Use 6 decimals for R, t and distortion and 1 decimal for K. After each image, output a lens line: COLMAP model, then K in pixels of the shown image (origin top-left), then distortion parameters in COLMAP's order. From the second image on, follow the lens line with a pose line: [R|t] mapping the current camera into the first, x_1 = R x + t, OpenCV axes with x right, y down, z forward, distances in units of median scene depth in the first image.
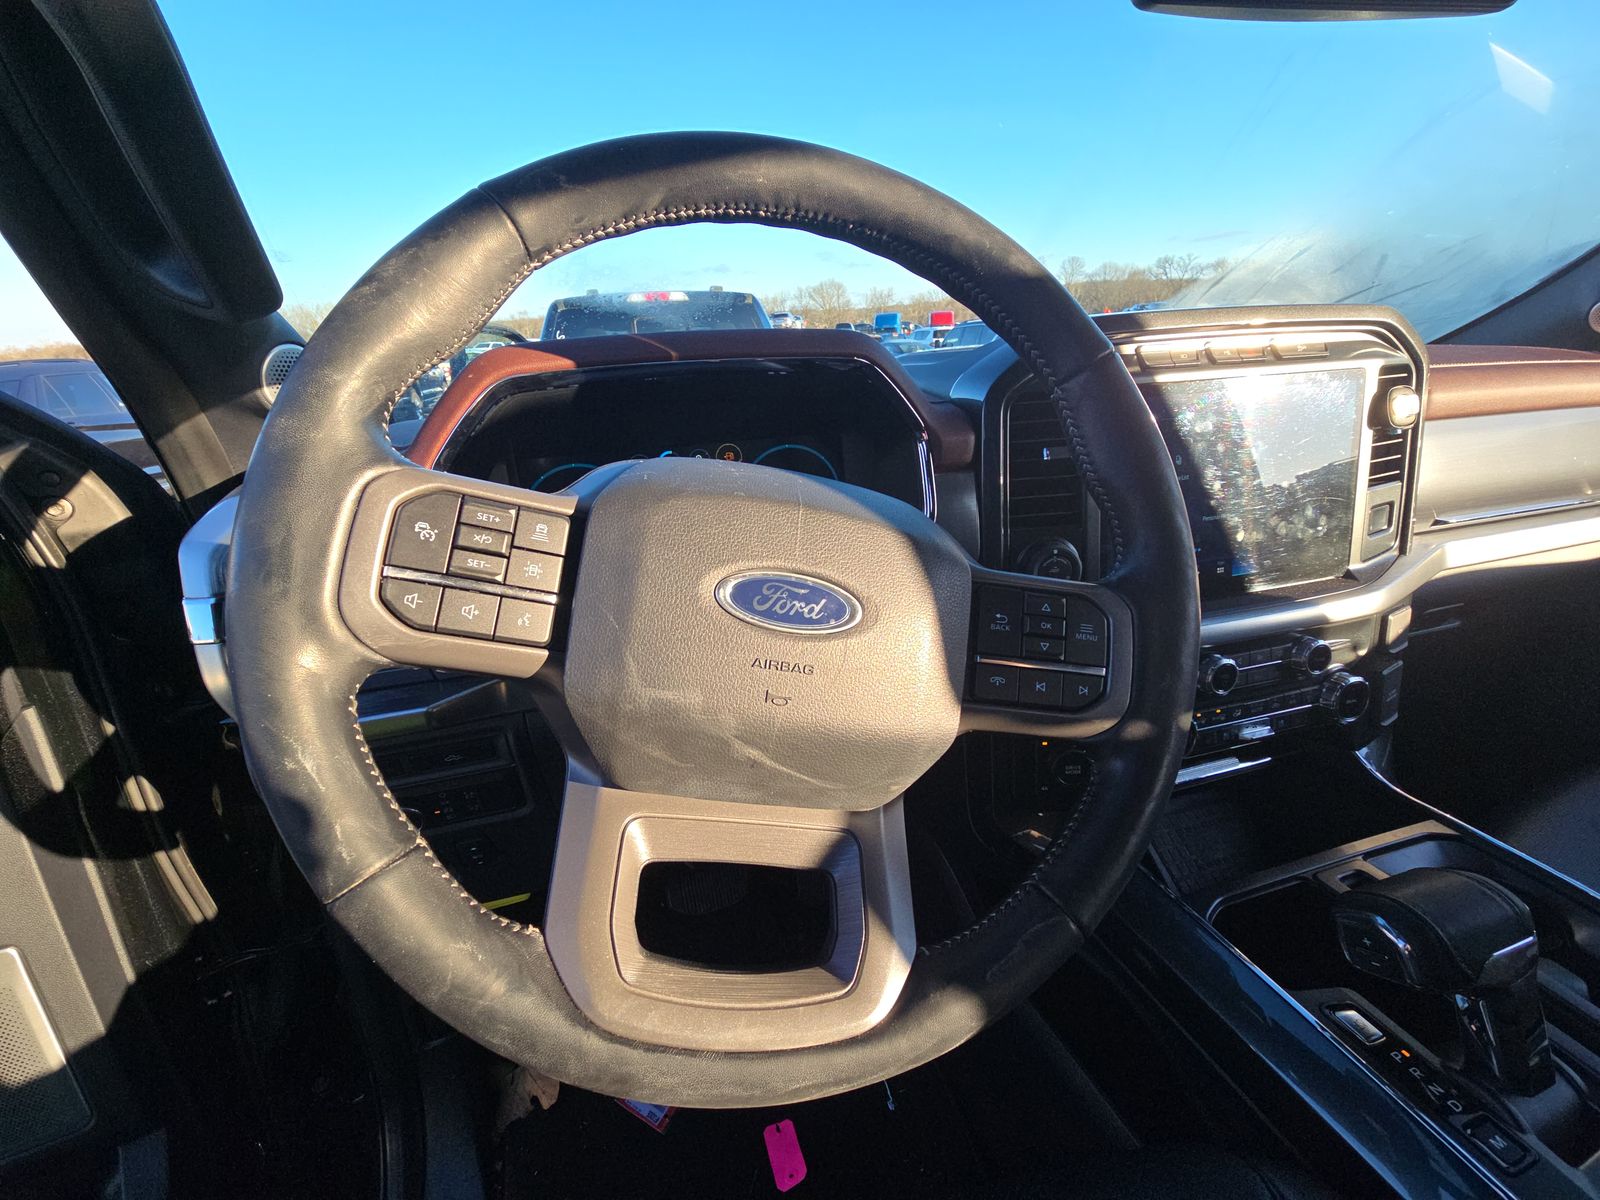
lens RADIAL K [[642.3, 0, 799.2], [0, 642.3, 603.2], [0, 0, 1]] dist [-0.006728, -0.001050]
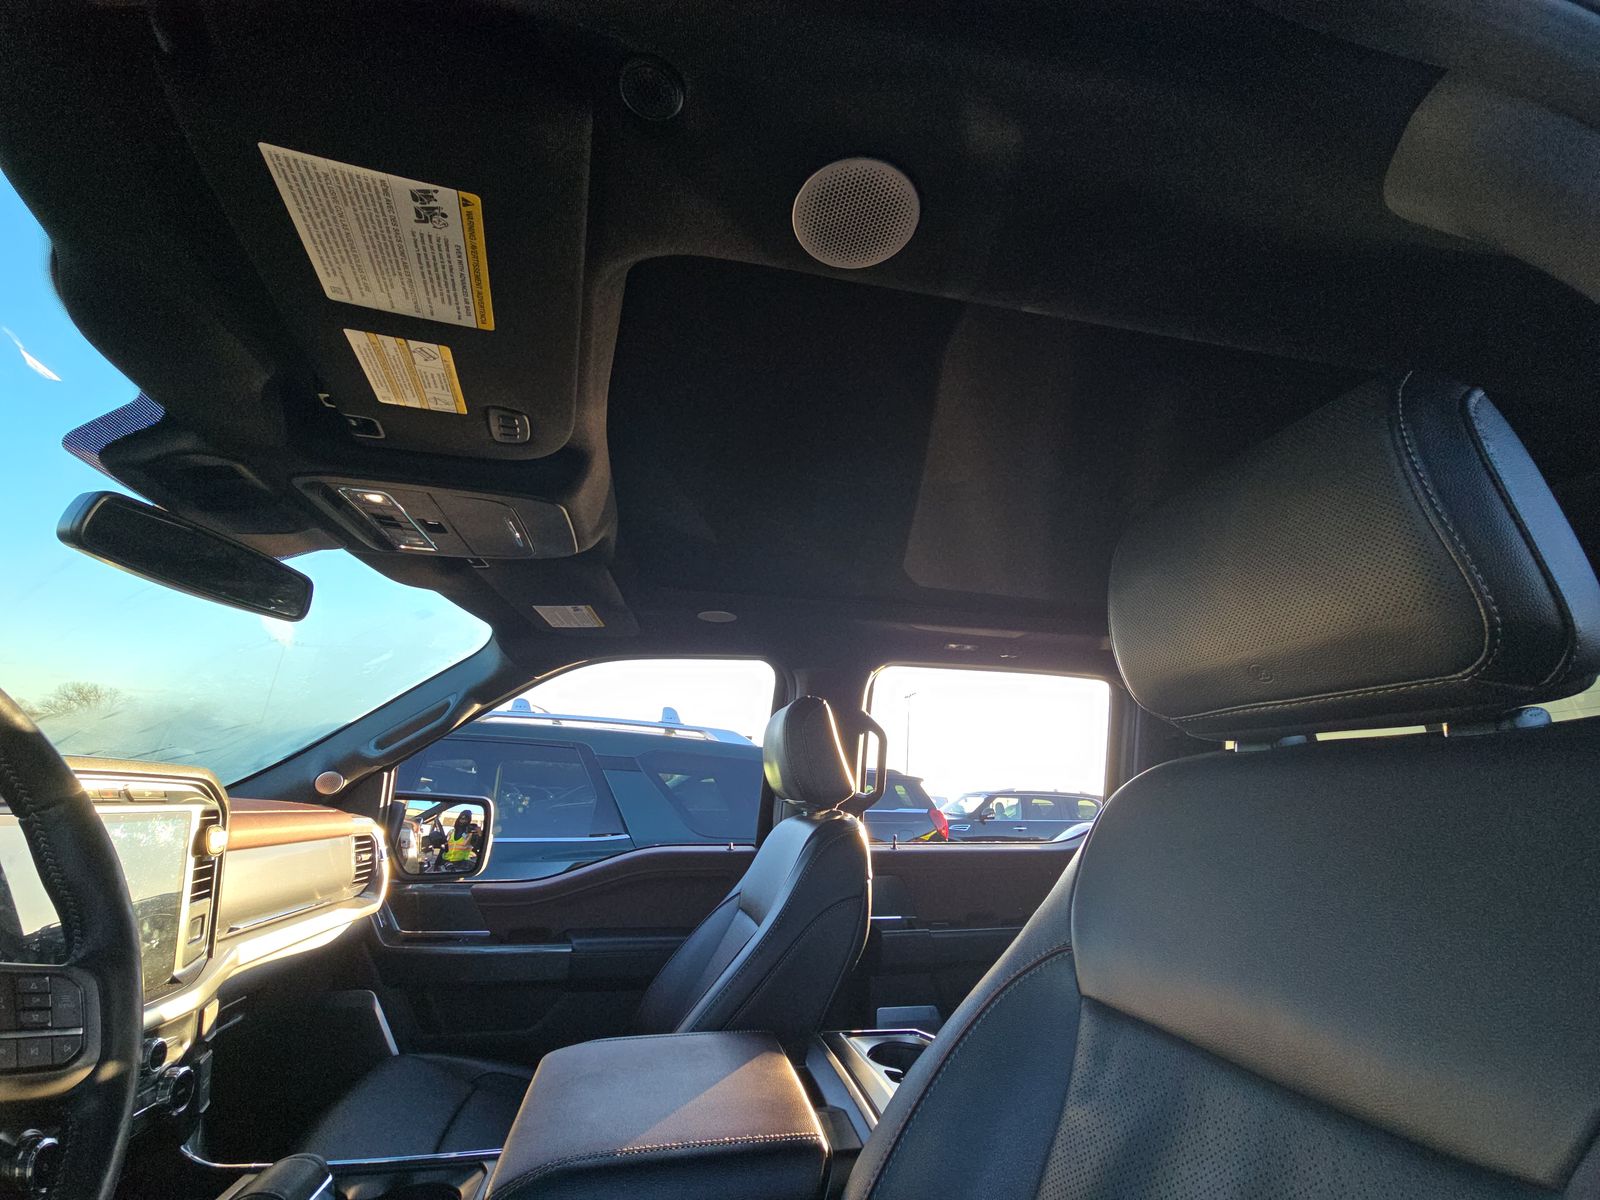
lens RADIAL K [[642.3, 0, 798.1], [0, 642.3, 601.9], [0, 0, 1]] dist [-0.006728, -0.001050]
pose [[0.051735, 0.350655, 0.935075, -0.464355], [0.320304, 0.881036, -0.348112, 0.123970], [-0.945901, 0.317518, -0.066735, -0.272002]]
